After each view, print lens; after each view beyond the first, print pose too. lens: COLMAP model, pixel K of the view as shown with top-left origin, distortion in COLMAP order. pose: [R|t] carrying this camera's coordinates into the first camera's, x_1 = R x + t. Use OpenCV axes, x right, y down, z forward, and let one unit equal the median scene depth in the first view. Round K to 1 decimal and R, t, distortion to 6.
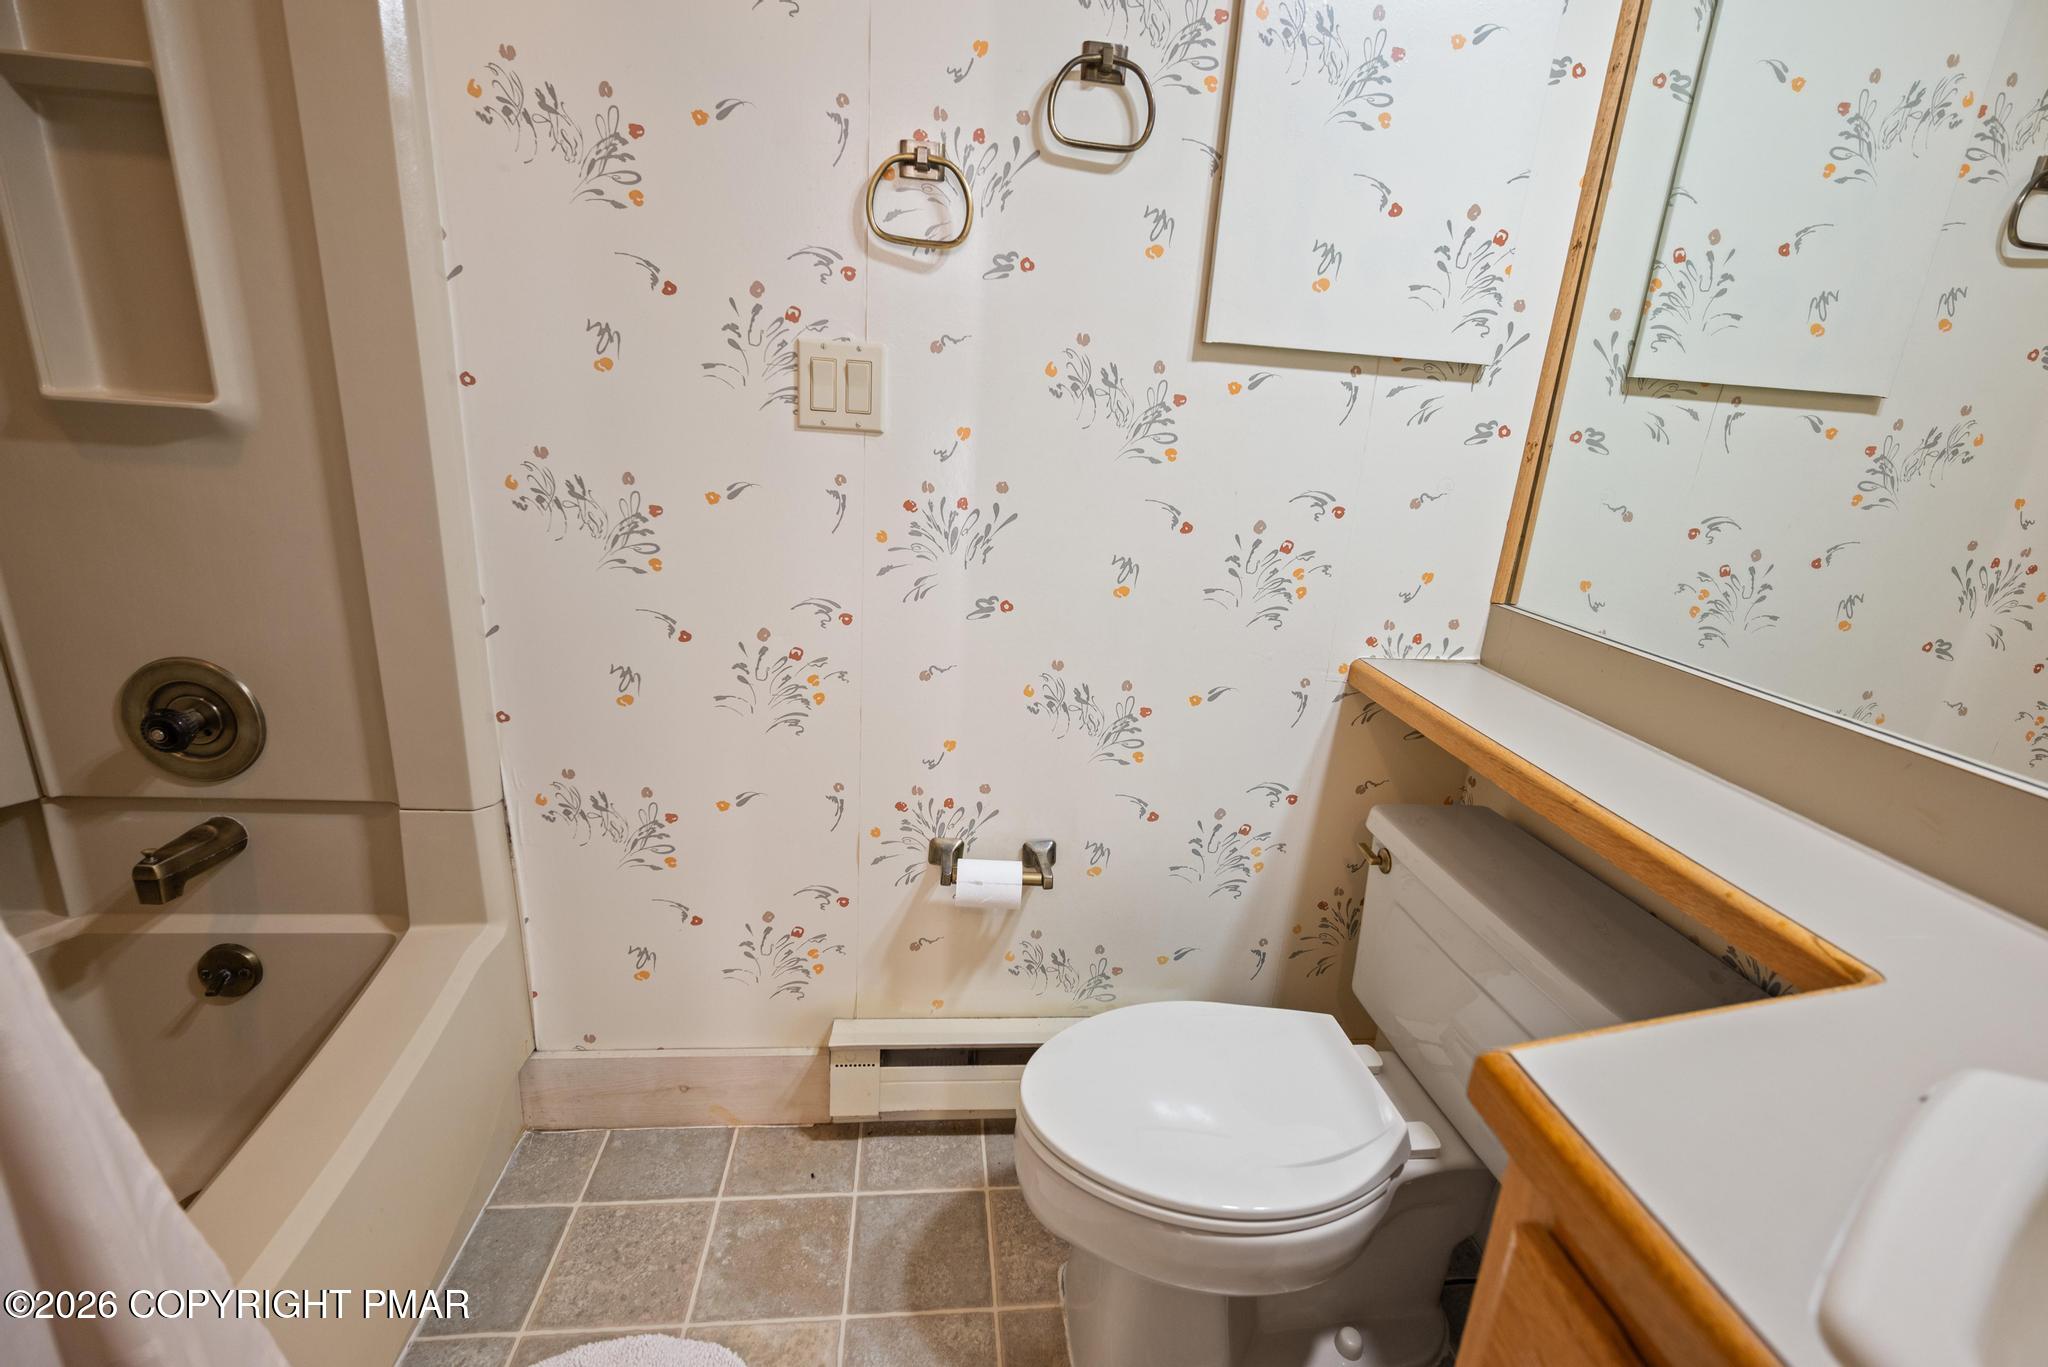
lens RADIAL K [[930.5, 0, 1026.6], [0, 930.5, 691.9], [0, 0, 1]] dist [-0.000741, 0.000324]
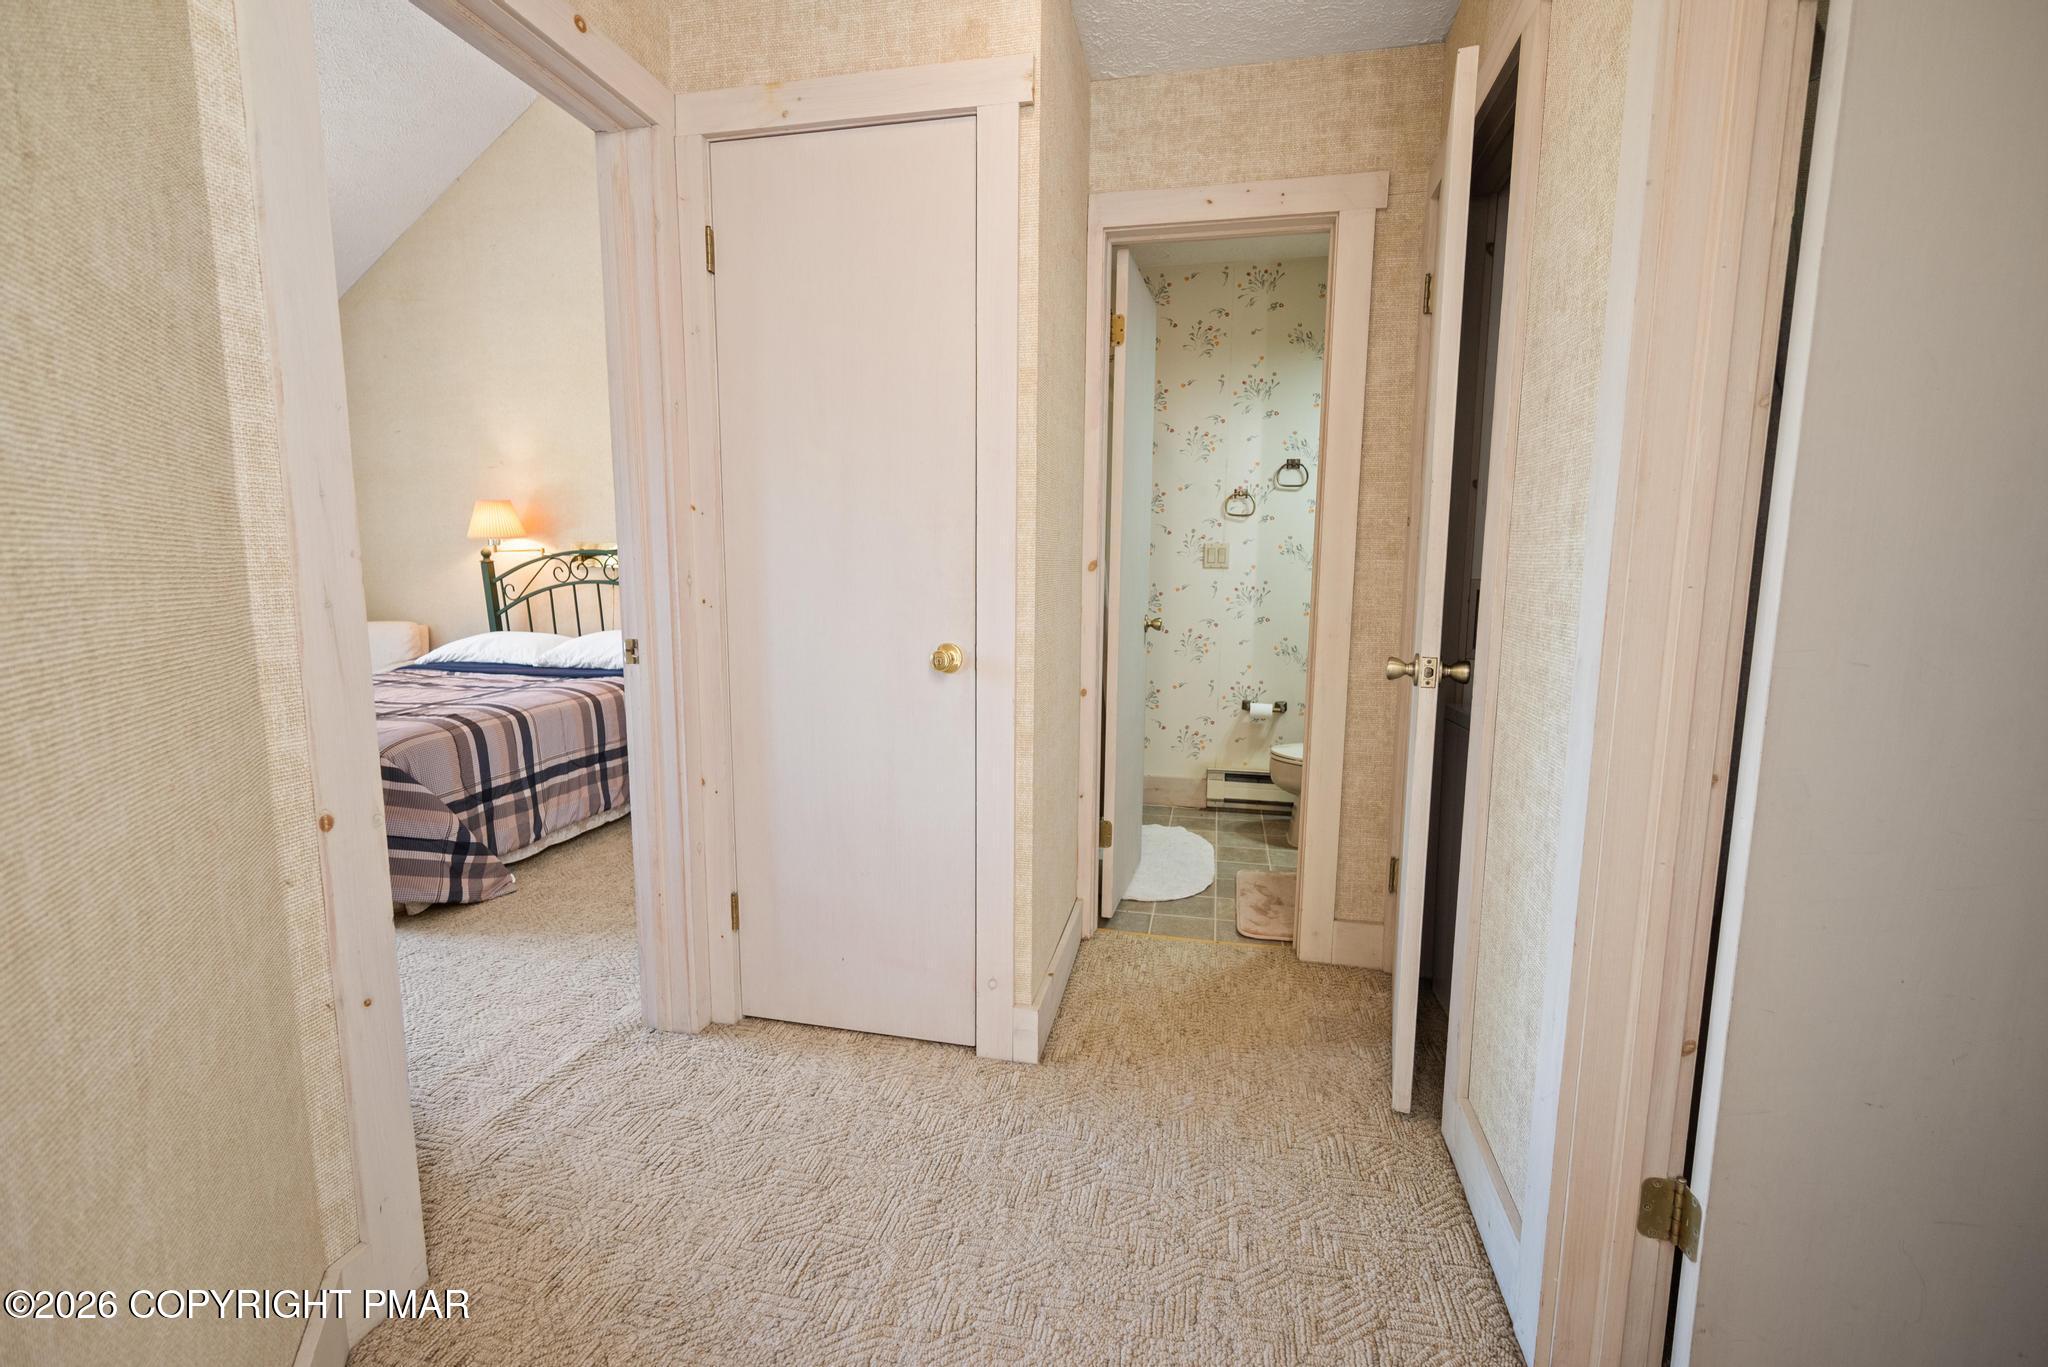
lens RADIAL K [[930.5, 0, 1016.8], [0, 930.5, 687.7], [0, 0, 1]] dist [-0.000741, 0.000324]
pose [[0.952038, -0.017236, -0.305495, 0.132527], [-0.035511, 0.985441, -0.166265, 0.711990], [0.303913, 0.169139, 0.937565, -2.244764]]
